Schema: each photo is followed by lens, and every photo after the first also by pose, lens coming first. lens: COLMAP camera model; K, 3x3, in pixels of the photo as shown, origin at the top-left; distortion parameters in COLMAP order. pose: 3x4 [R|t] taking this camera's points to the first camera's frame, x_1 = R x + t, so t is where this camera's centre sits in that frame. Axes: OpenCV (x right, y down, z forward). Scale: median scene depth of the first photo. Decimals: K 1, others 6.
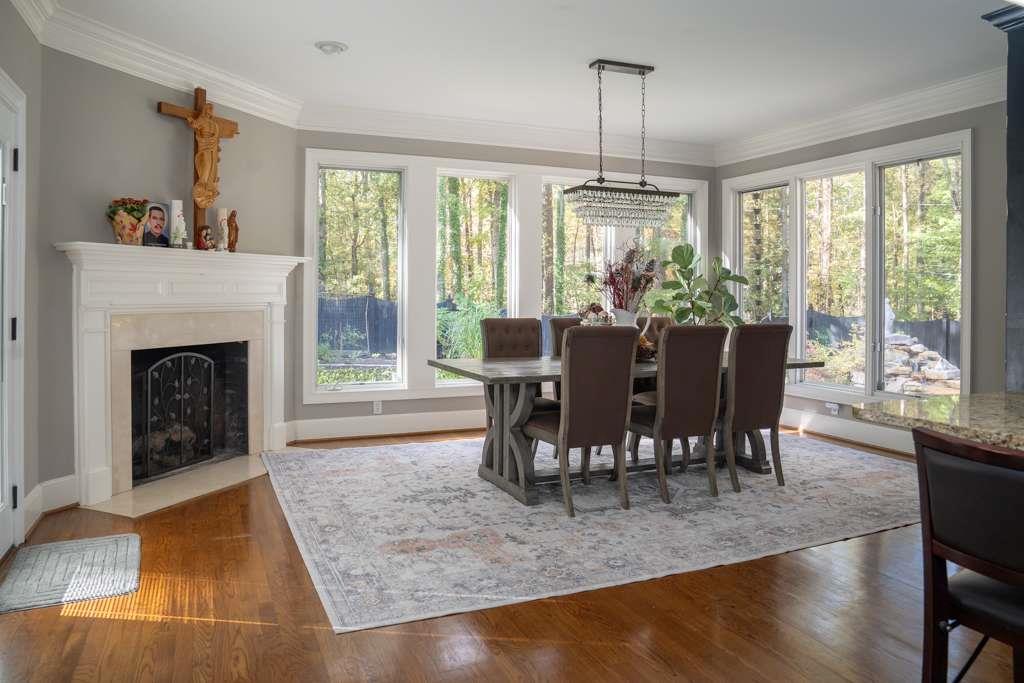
lens RADIAL K [[723.5, 0, 513.7], [0, 723.5, 295.1], [0, 0, 1]] dist [-0.134802, 0.113699]
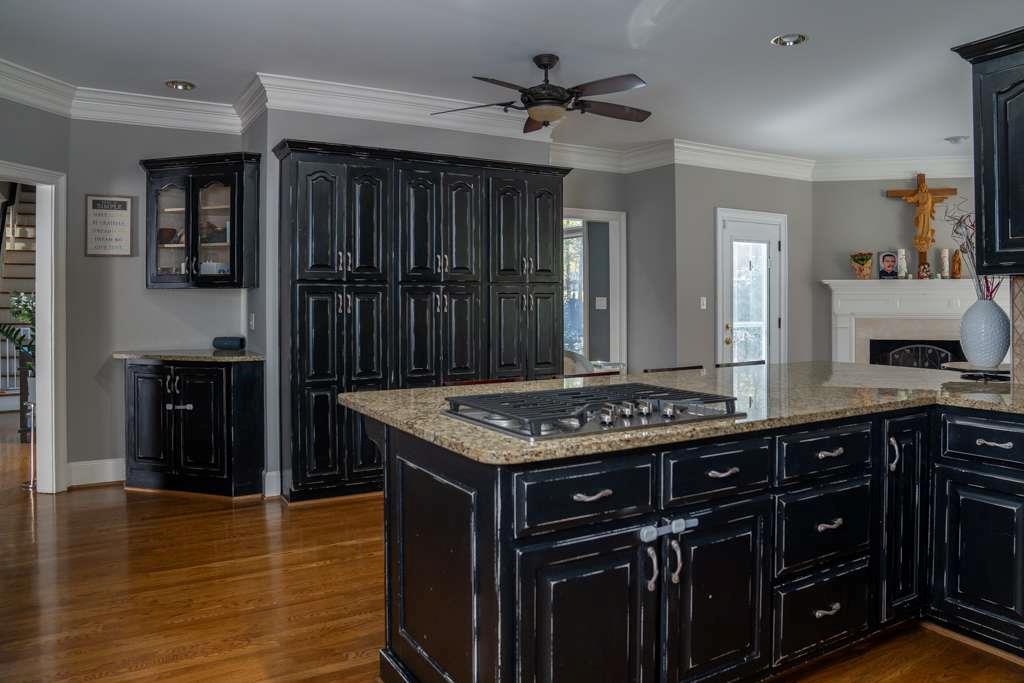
lens RADIAL K [[723.5, 0, 513.7], [0, 723.5, 295.1], [0, 0, 1]] dist [-0.134802, 0.113699]
pose [[0.124485, -0.011075, -0.992160, 1.023402], [0.000875, 0.999939, -0.011052, -0.012717], [0.992221, 0.000507, 0.124487, -0.081463]]
